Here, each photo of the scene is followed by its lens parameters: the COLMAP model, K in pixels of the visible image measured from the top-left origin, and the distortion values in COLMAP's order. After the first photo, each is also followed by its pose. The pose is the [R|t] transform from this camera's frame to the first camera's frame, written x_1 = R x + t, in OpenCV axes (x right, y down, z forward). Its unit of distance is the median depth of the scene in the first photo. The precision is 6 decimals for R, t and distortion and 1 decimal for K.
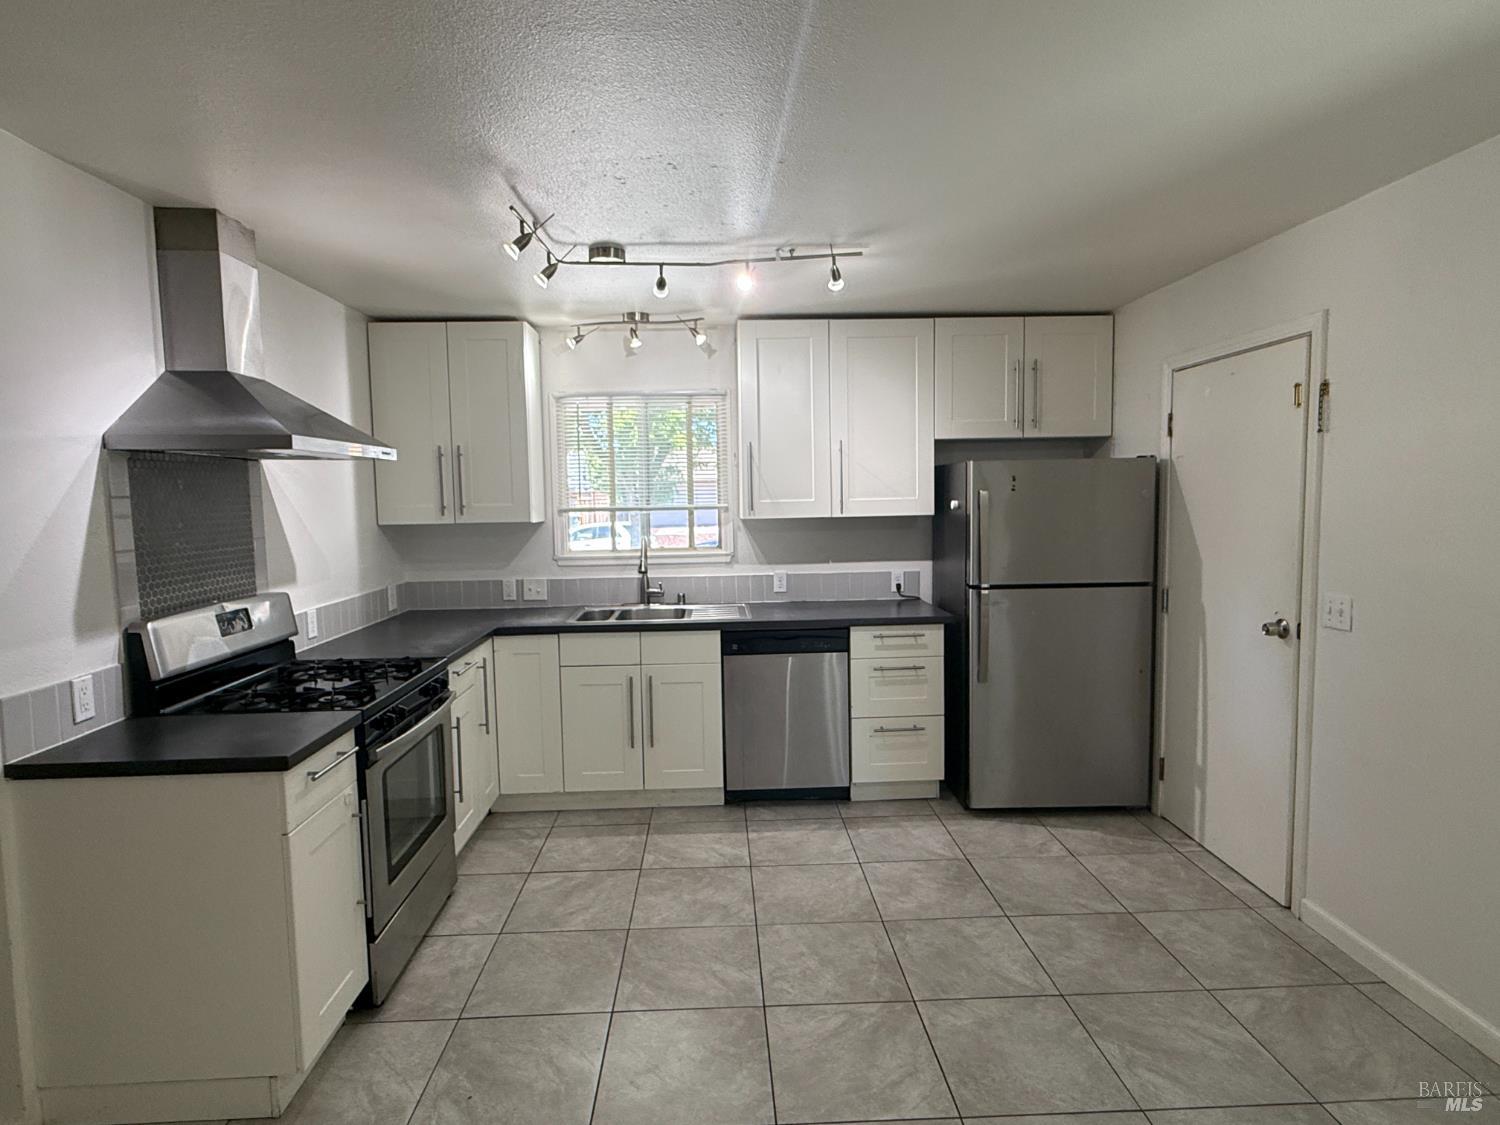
lens RADIAL K [[801.8, 0, 748.6], [0, 801.8, 556.5], [0, 0, 1]] dist [0.009737, -0.004015]
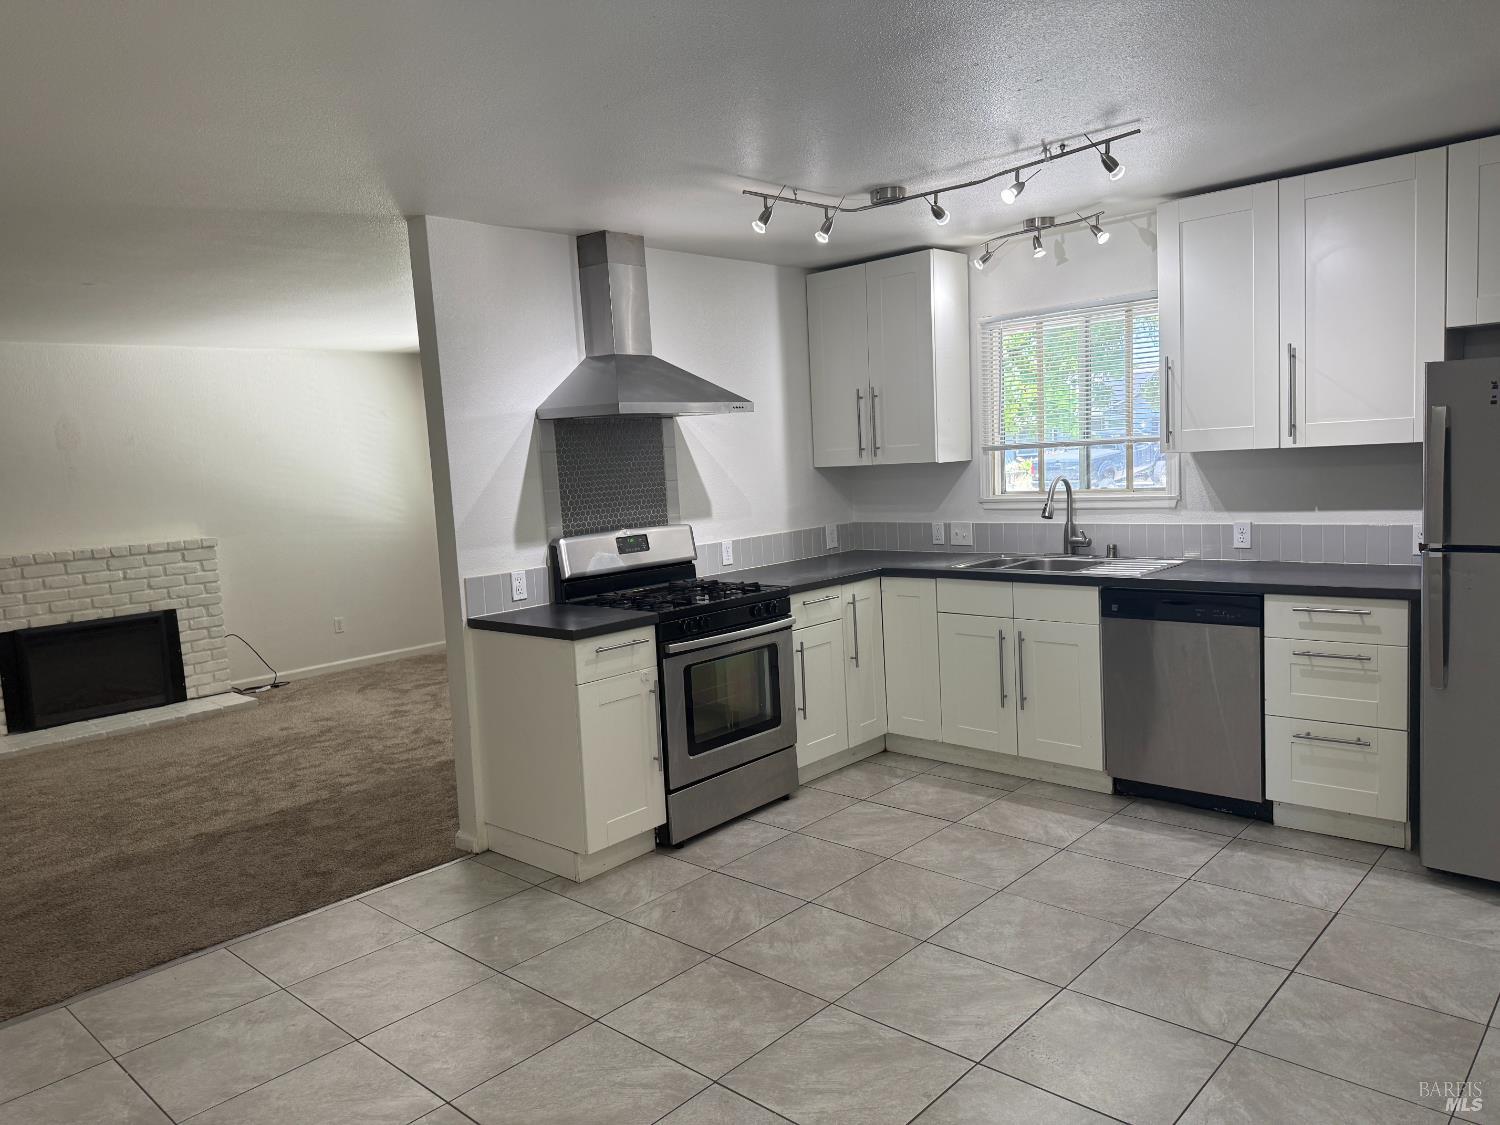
lens RADIAL K [[1059.0, 0, 745.0], [0, 1059.0, 565.0], [0, 0, 1]] dist [0.045379, -0.038472]
pose [[0.700780, 0.054303, -0.711308, 0.507074], [-0.012489, 0.997880, 0.063877, 0.002095], [0.713268, -0.035880, 0.699972, -0.055364]]
